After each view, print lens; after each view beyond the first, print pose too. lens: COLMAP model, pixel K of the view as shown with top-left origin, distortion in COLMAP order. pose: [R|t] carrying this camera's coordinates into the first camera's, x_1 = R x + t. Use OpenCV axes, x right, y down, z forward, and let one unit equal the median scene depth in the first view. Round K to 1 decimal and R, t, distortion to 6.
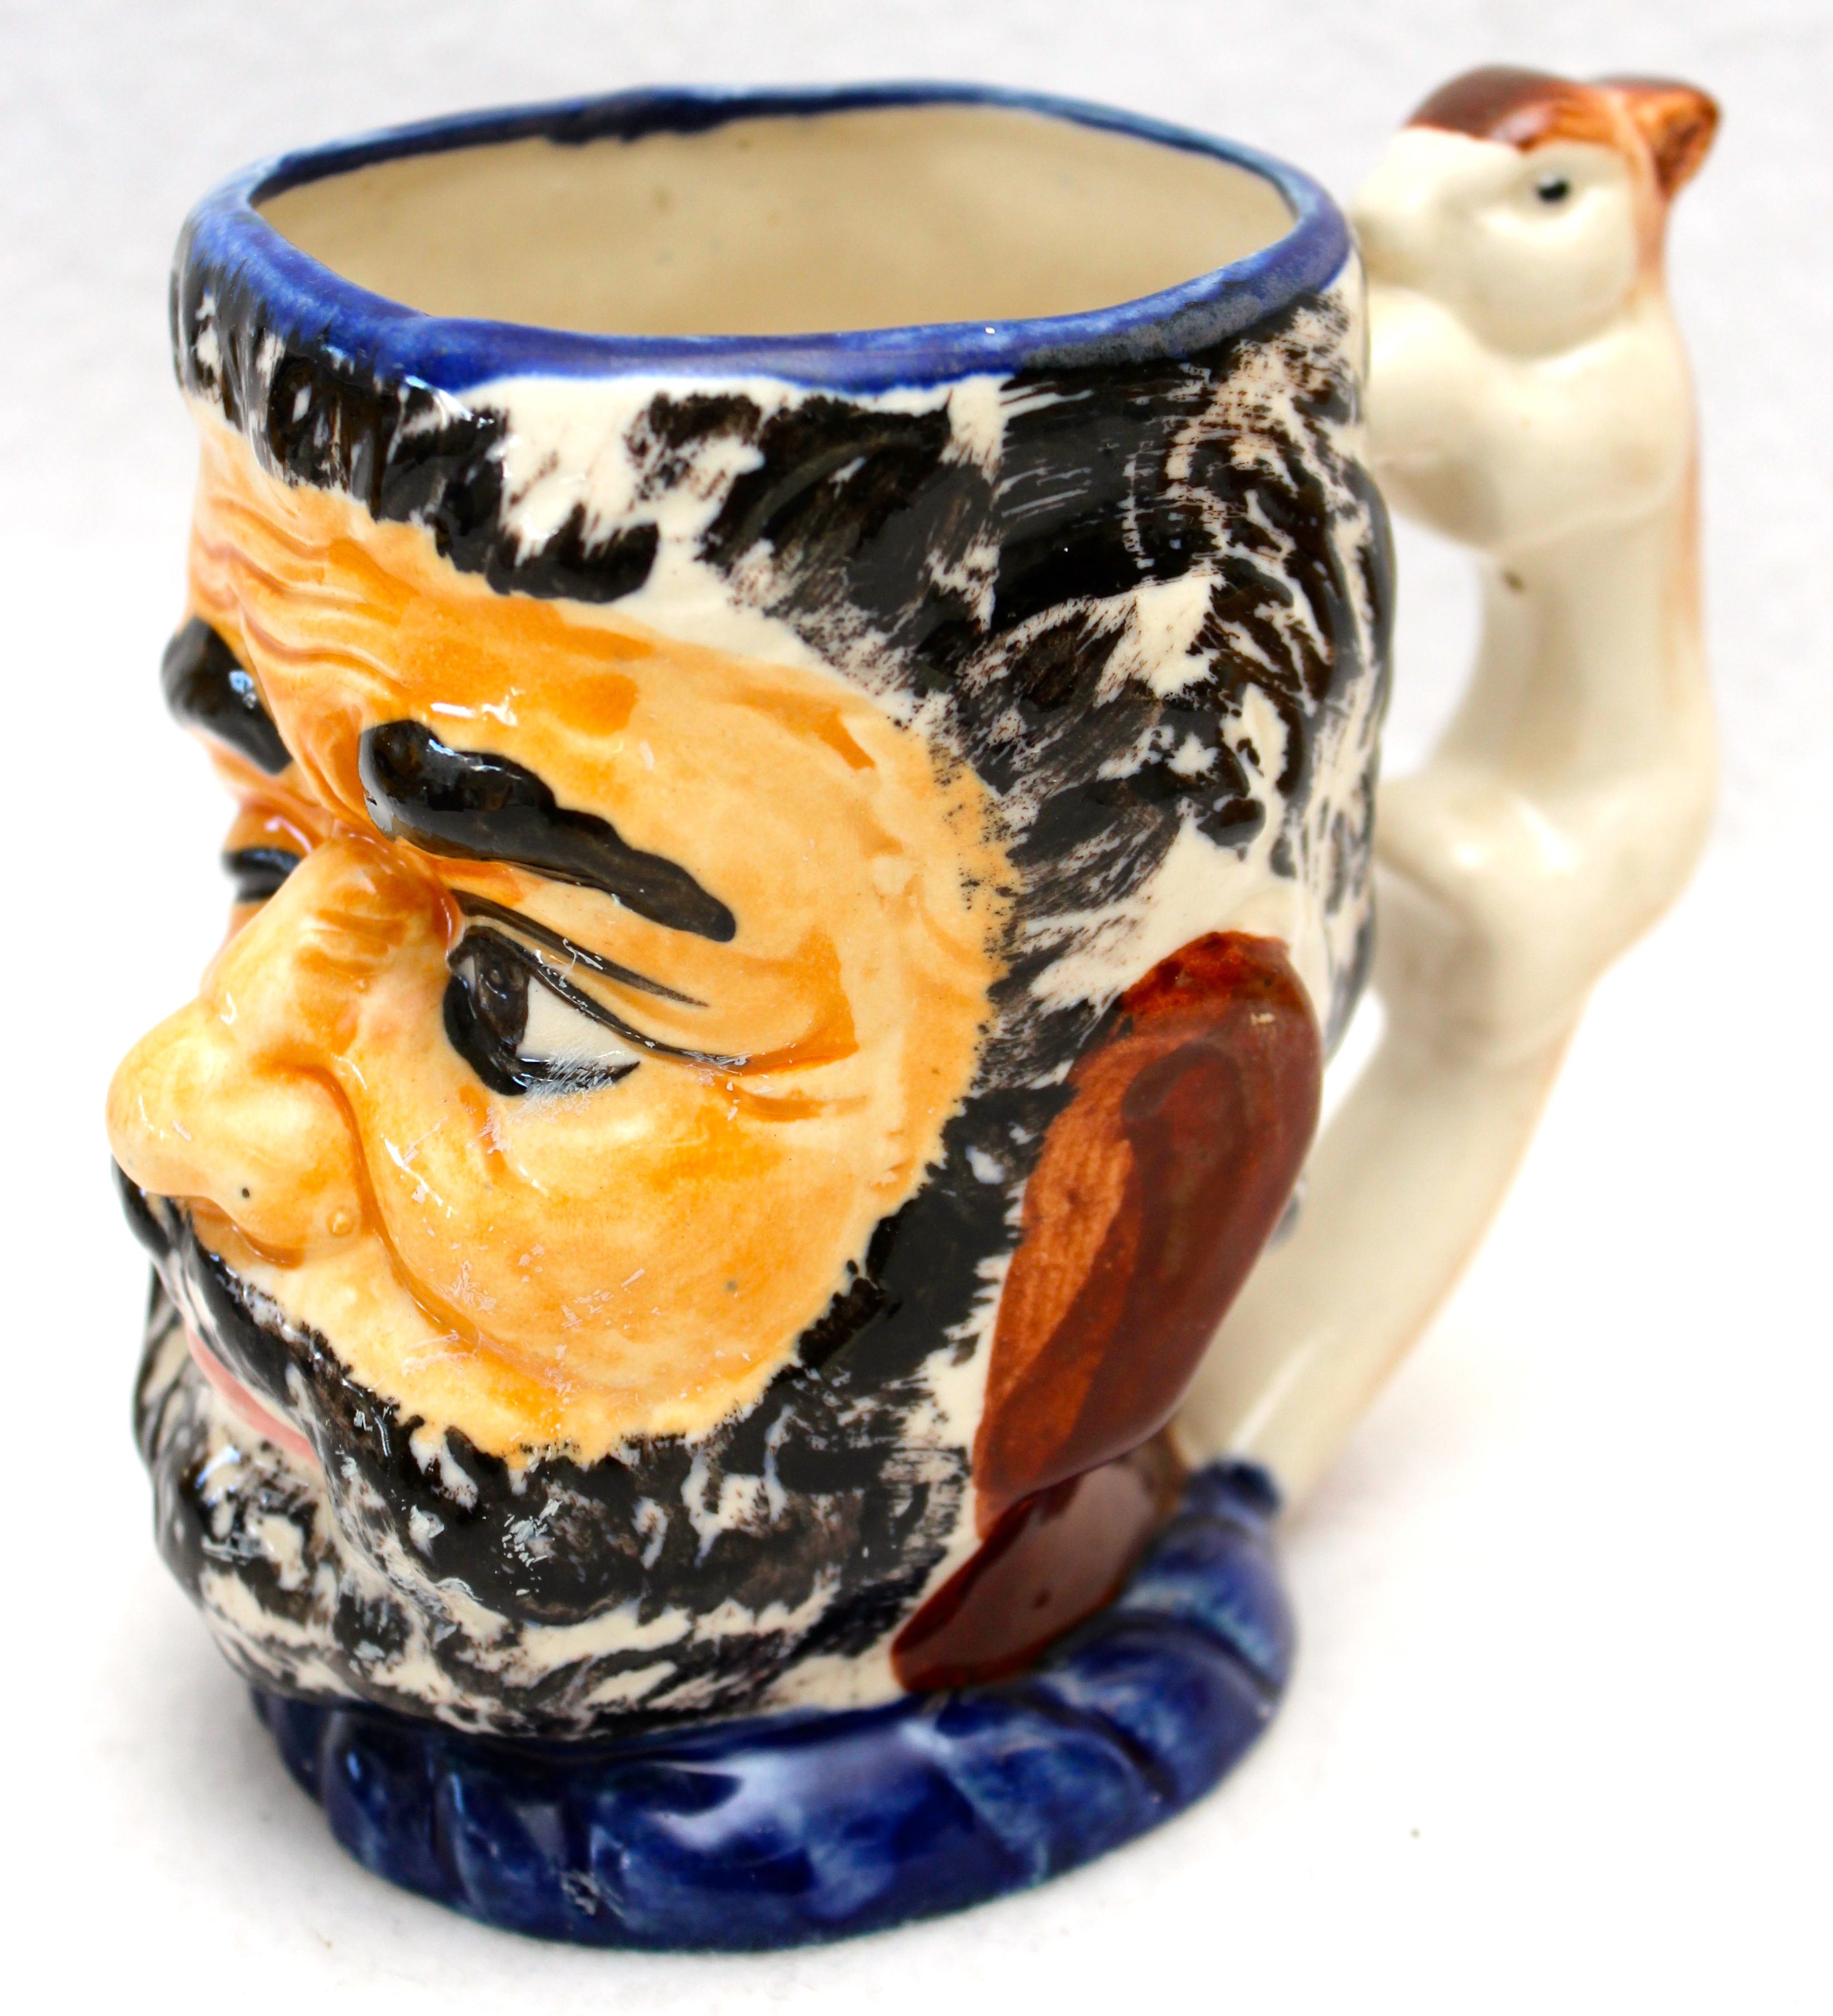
lens RADIAL K [[3051.5, 0, 920.1], [0, 3051.5, 988.9], [0, 0, 1]] dist [0.027856, 0.000000]
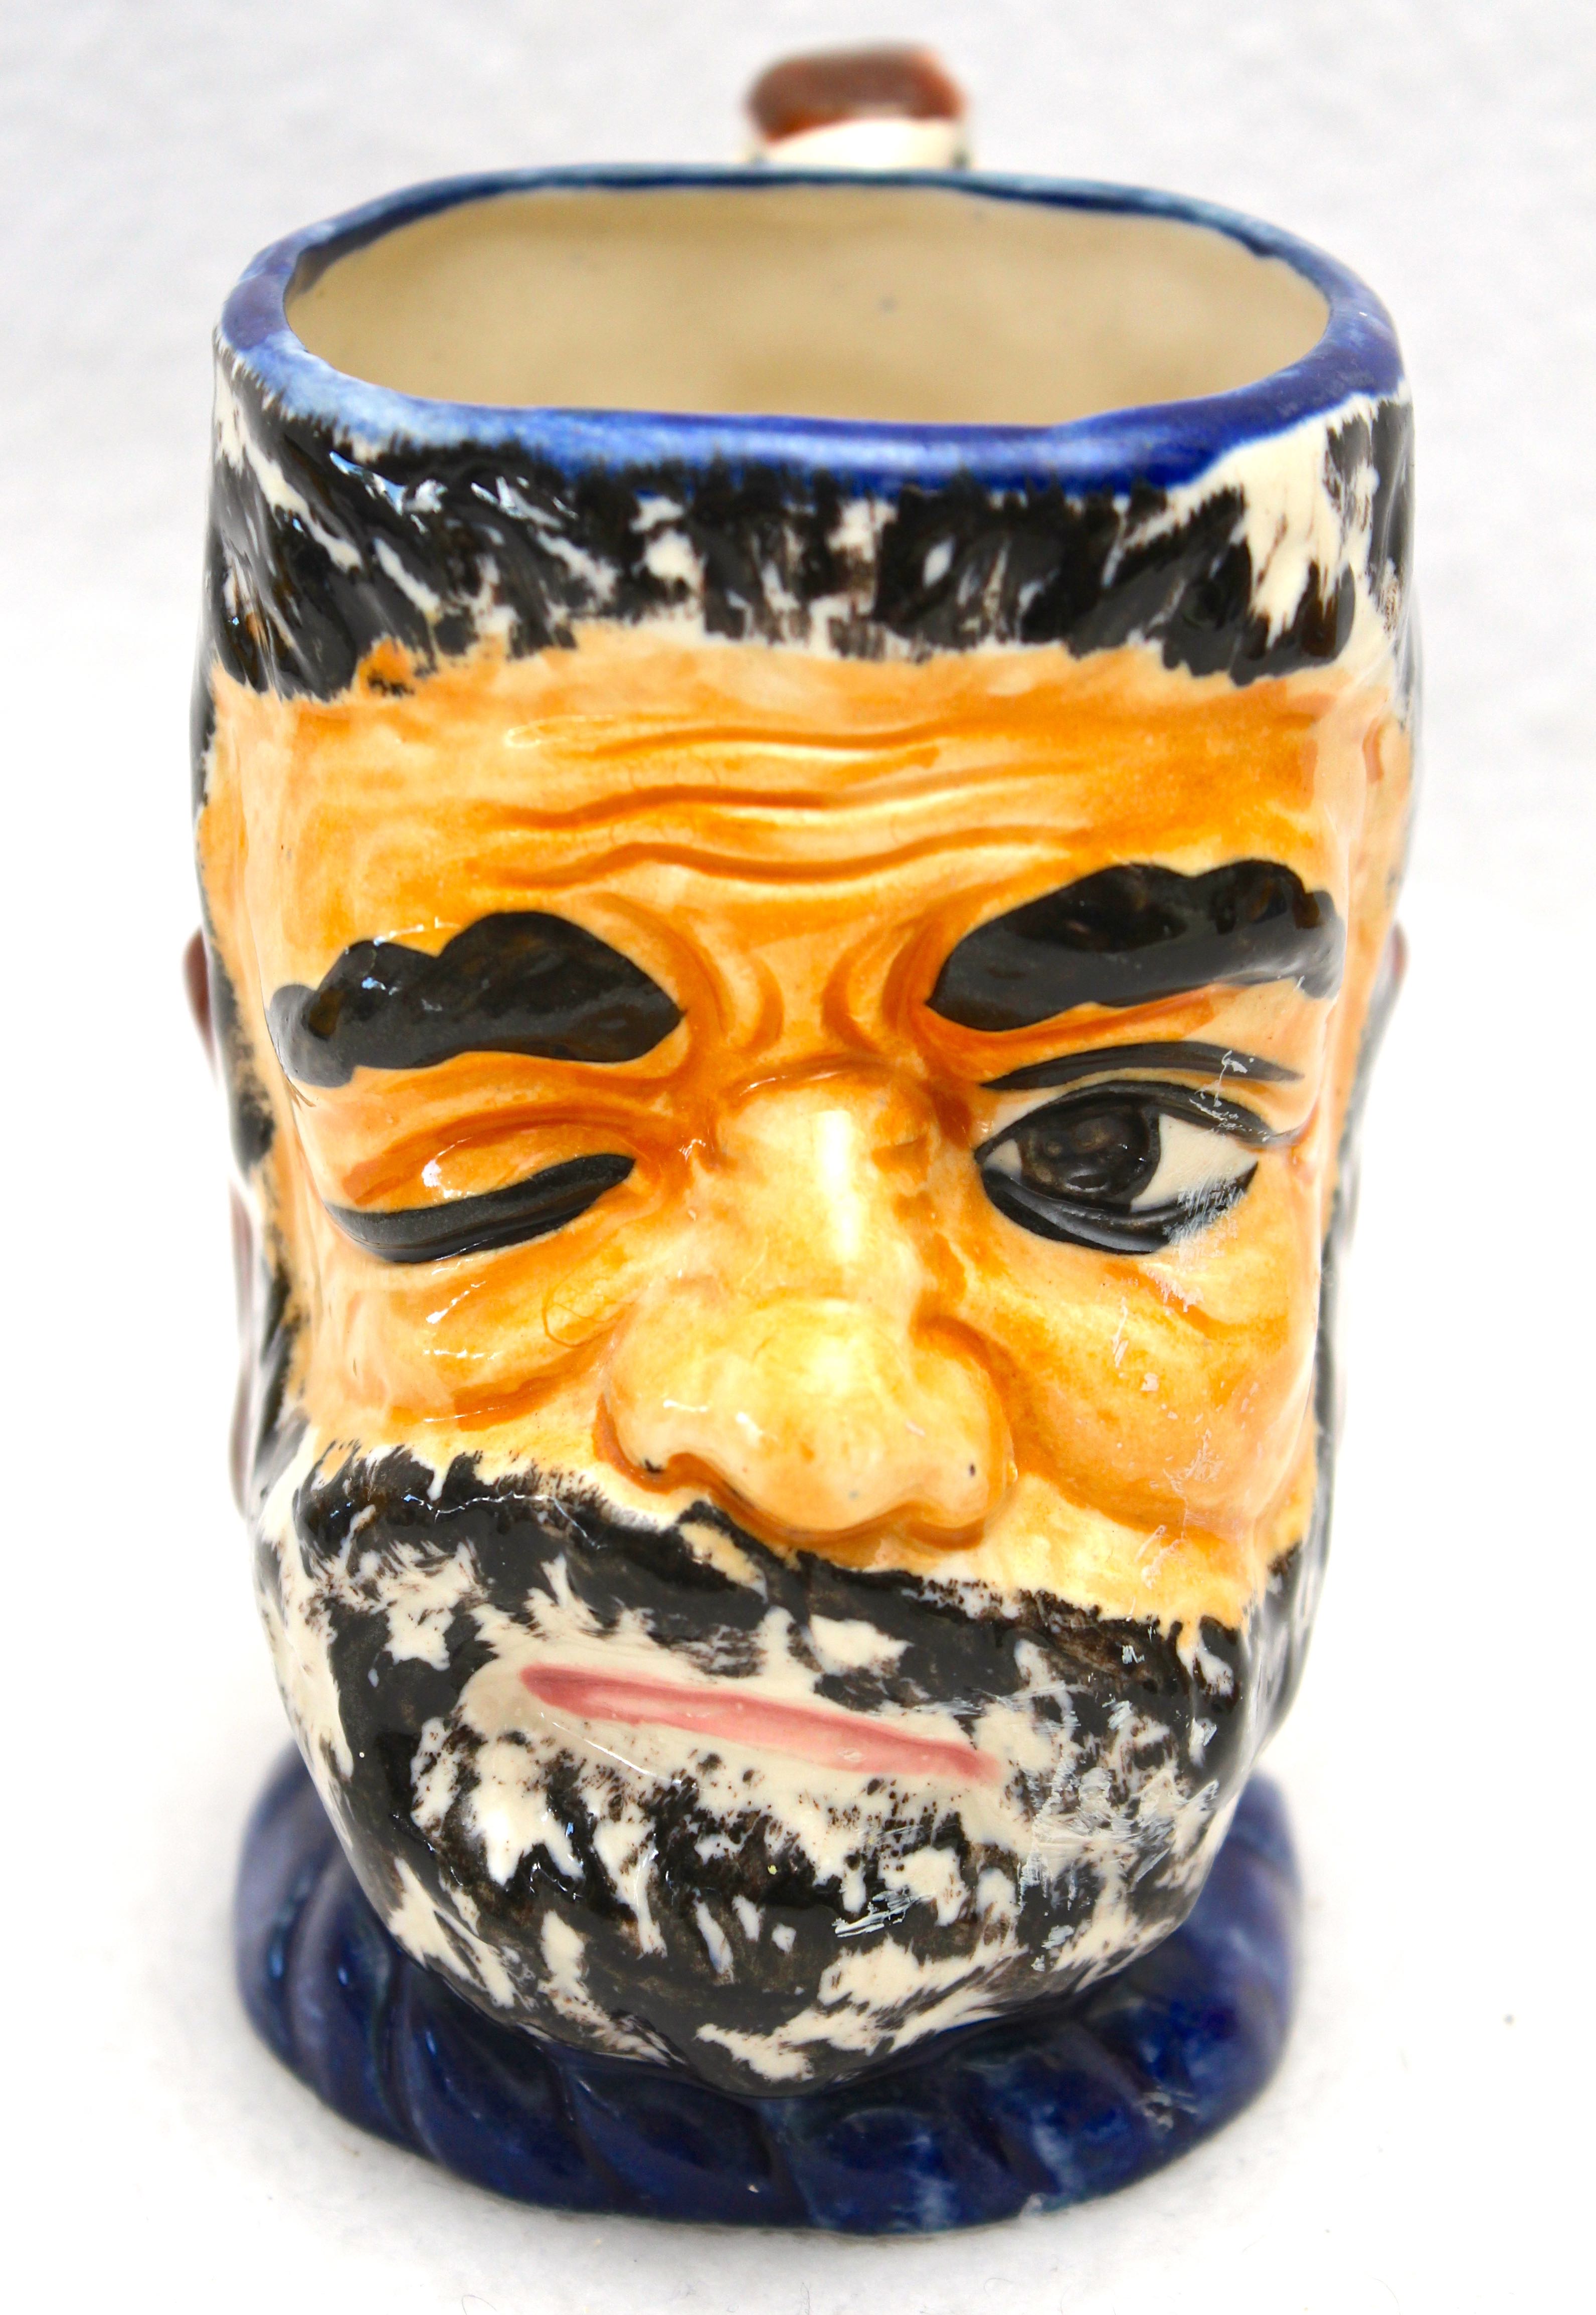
lens RADIAL K [[3430.6, 0, 803.1], [0, 3430.6, 1180.3], [0, 0, 1]] dist [0.040989, 0.000000]
pose [[0.754828, -0.367122, 0.543559, -0.771024], [0.366363, 0.923353, 0.114876, -0.142683], [-0.544071, 0.112428, 0.831473, 0.199010]]
